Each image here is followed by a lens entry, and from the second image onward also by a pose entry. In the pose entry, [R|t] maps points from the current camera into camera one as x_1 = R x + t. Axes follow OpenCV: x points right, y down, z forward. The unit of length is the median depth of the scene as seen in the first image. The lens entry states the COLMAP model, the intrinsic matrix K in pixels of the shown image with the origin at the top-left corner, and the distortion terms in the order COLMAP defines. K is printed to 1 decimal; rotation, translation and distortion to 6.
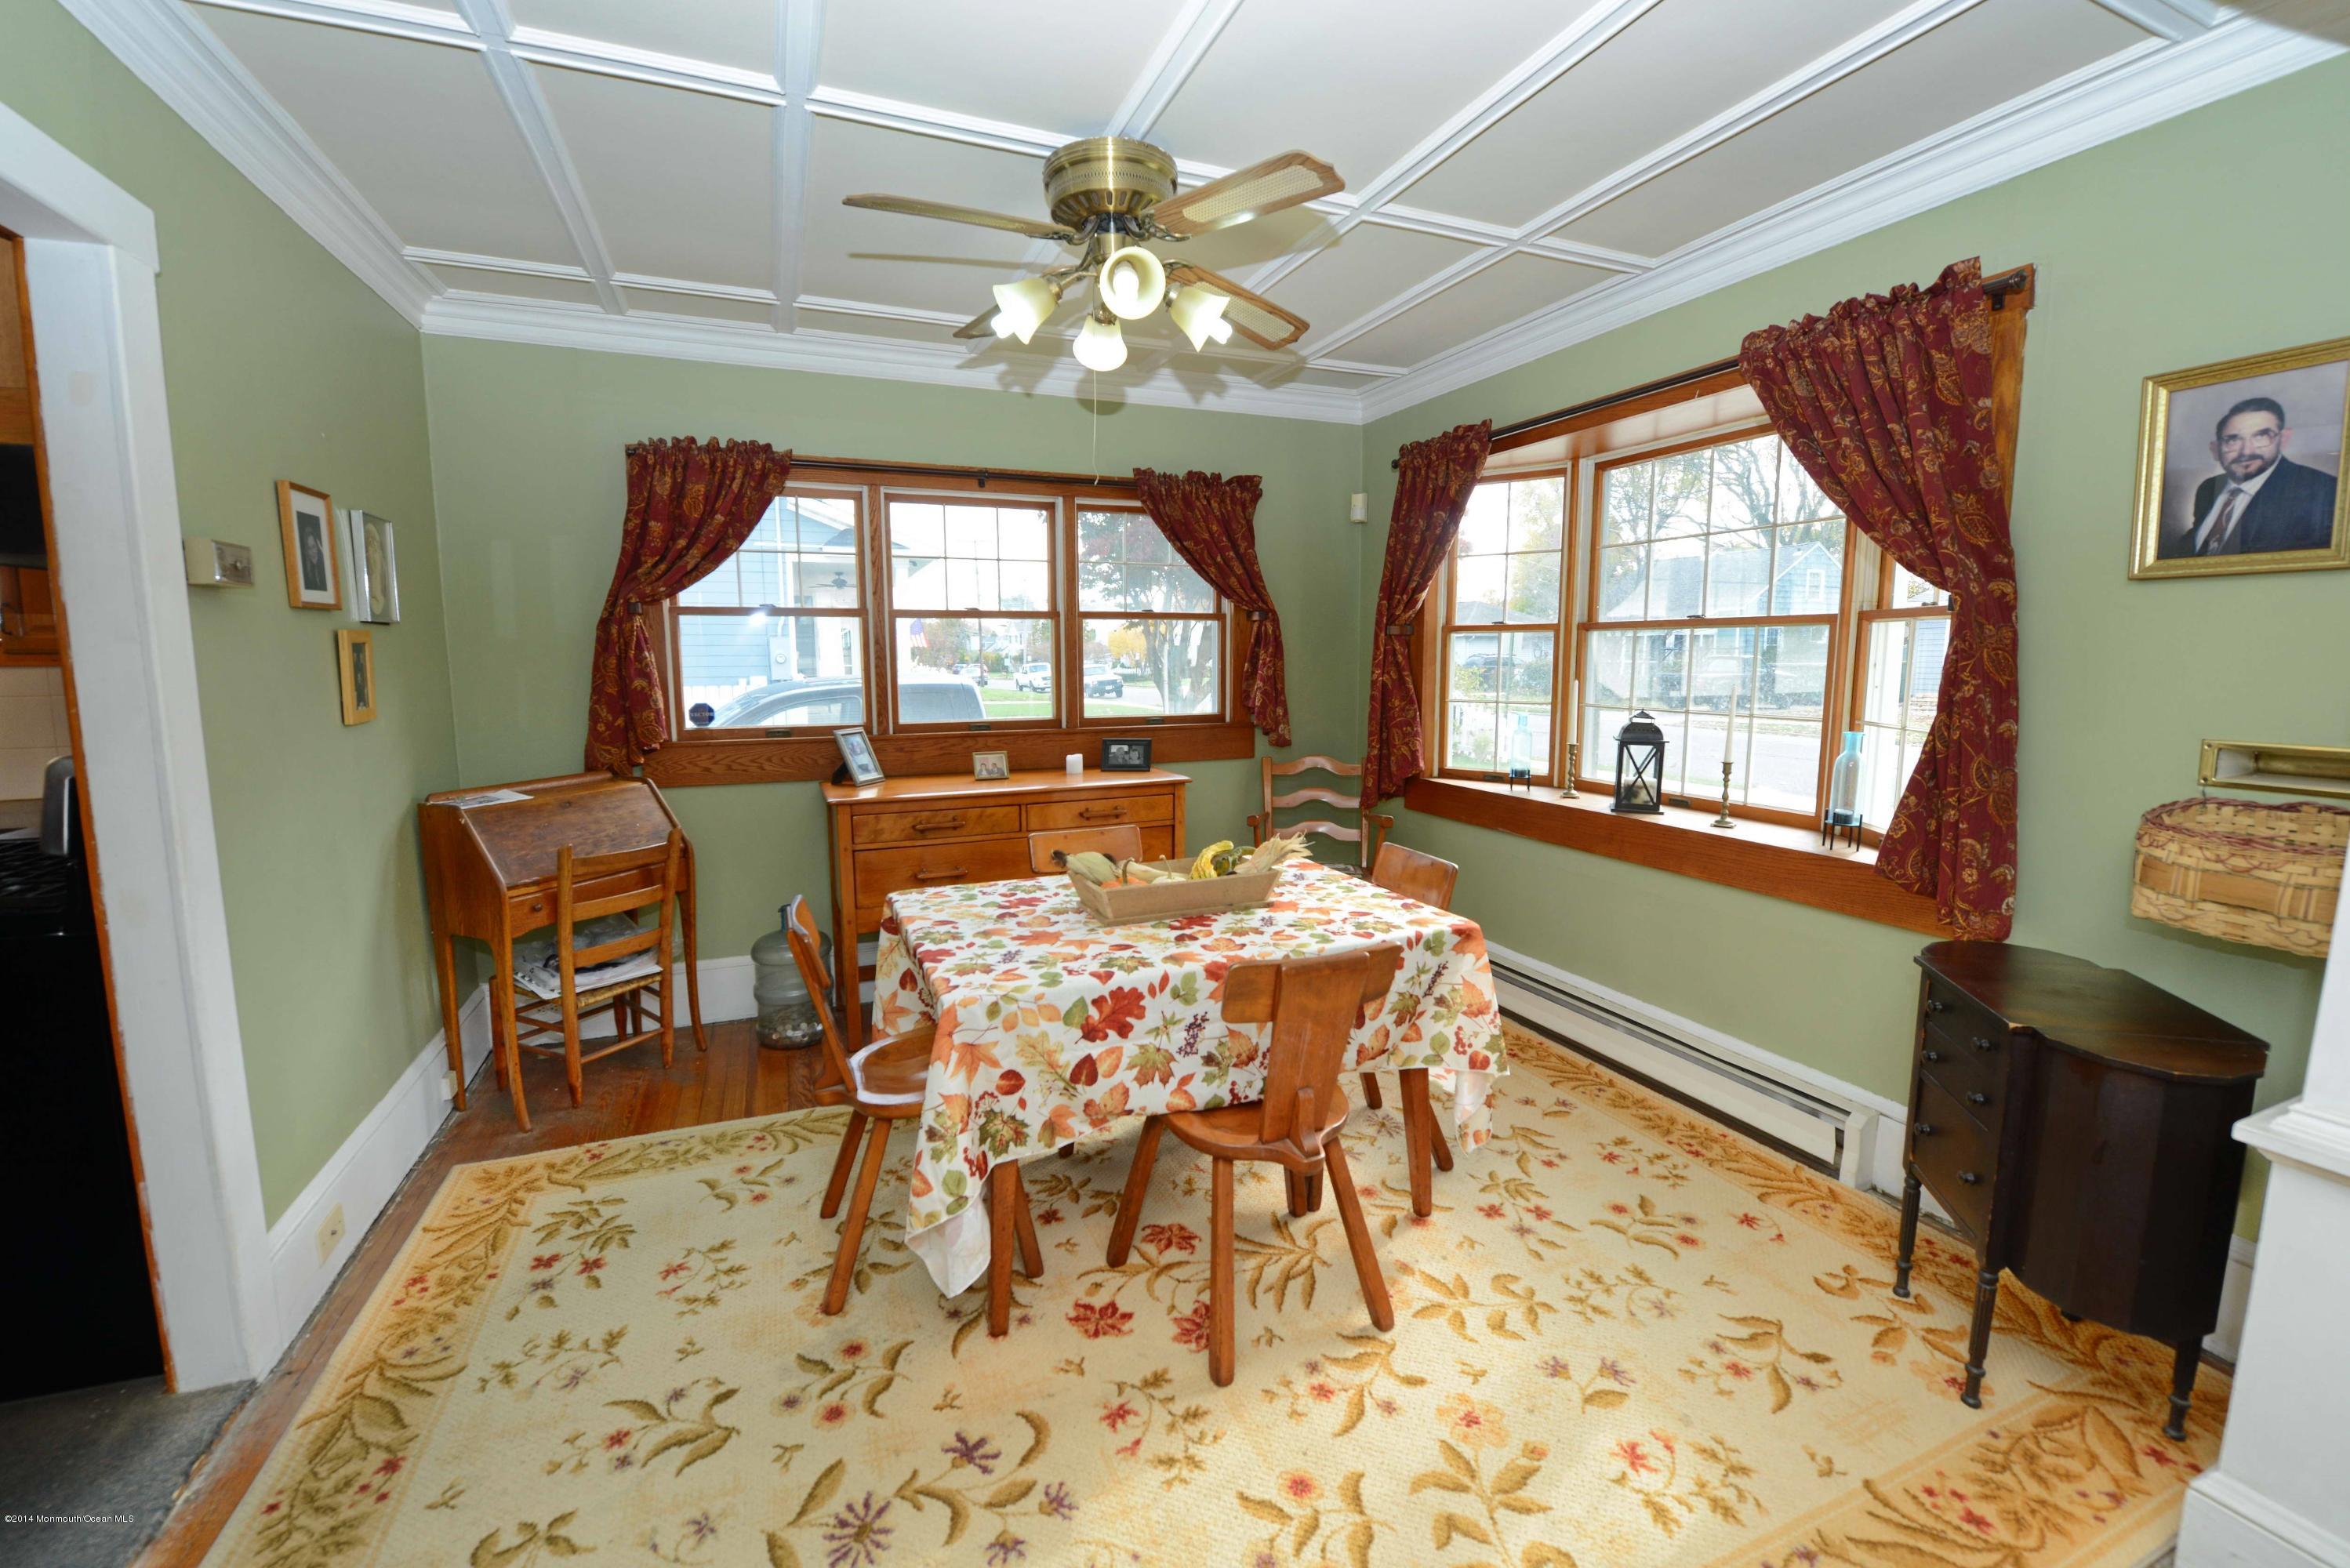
lens RADIAL K [[966.8, 0, 1167.6], [0, 966.8, 771.2], [0, 0, 1]] dist [-0.015220, -0.001473]
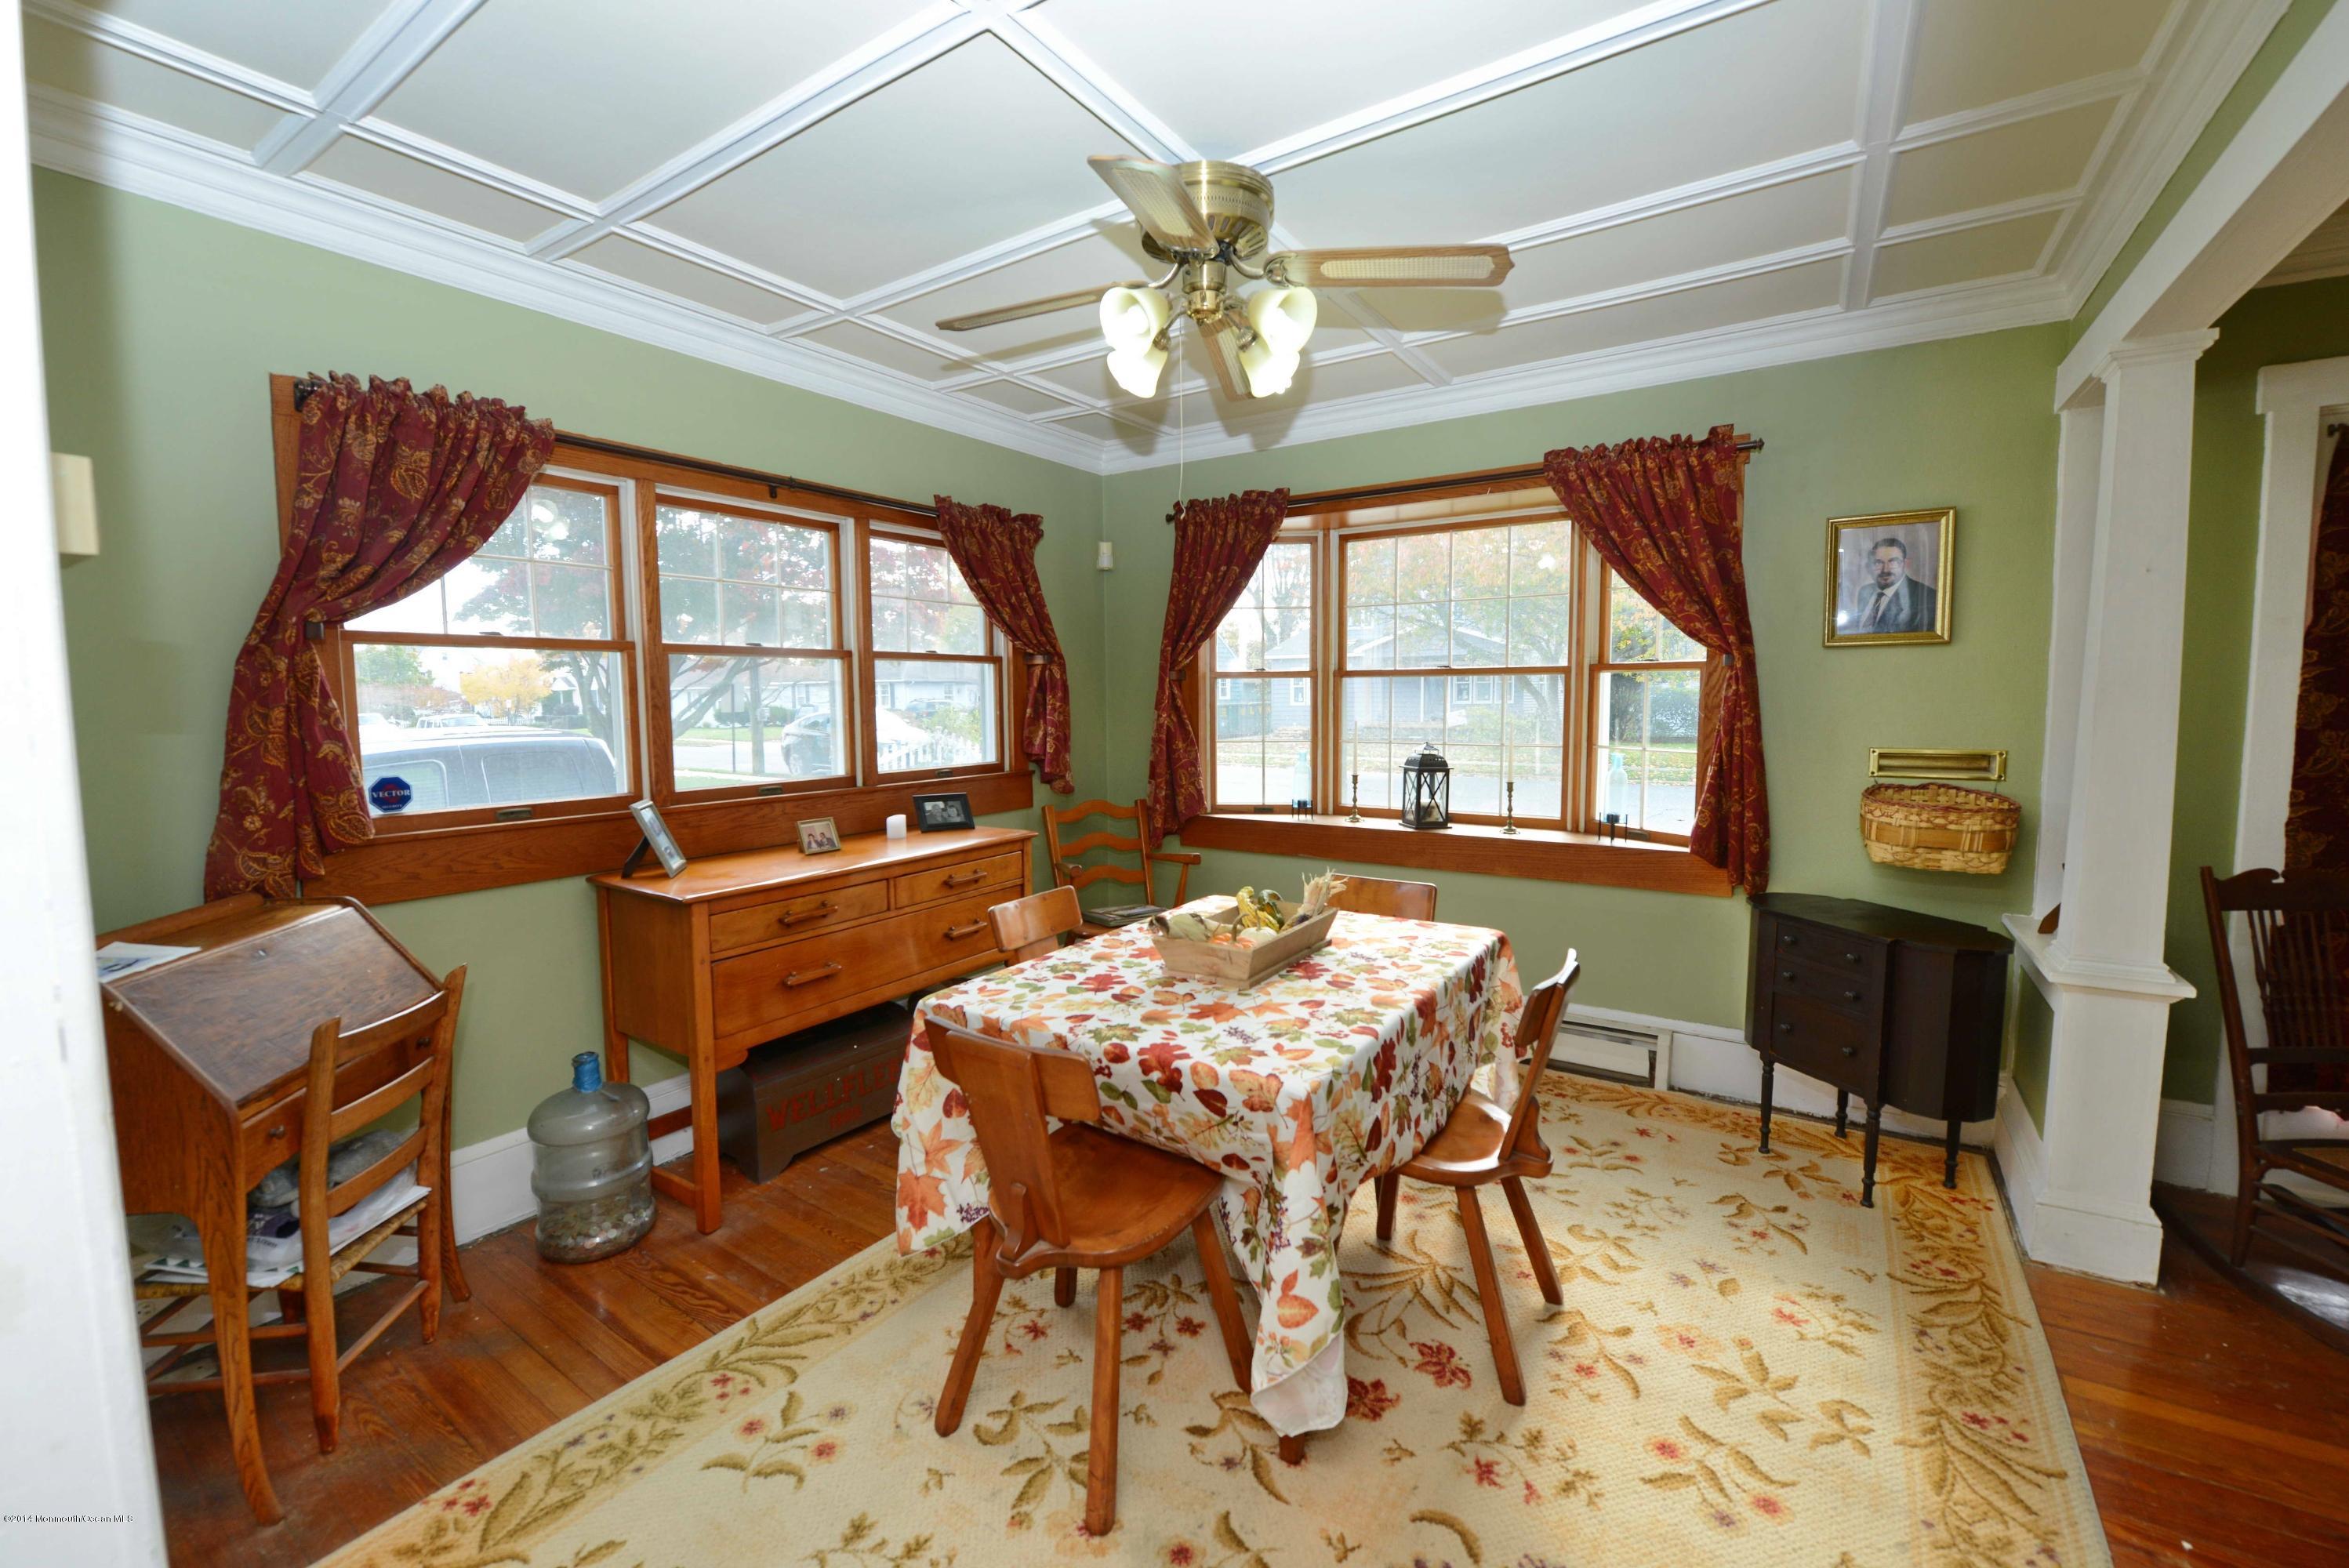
lens RADIAL K [[966.5, 0, 1163.5], [0, 966.5, 774.4], [0, 0, 1]] dist [-0.015220, -0.001473]
pose [[0.832381, -0.047698, 0.552147, -0.437452], [0.071027, 0.997255, -0.020926, -0.022274], [-0.549633, 0.056636, 0.833484, 0.172416]]
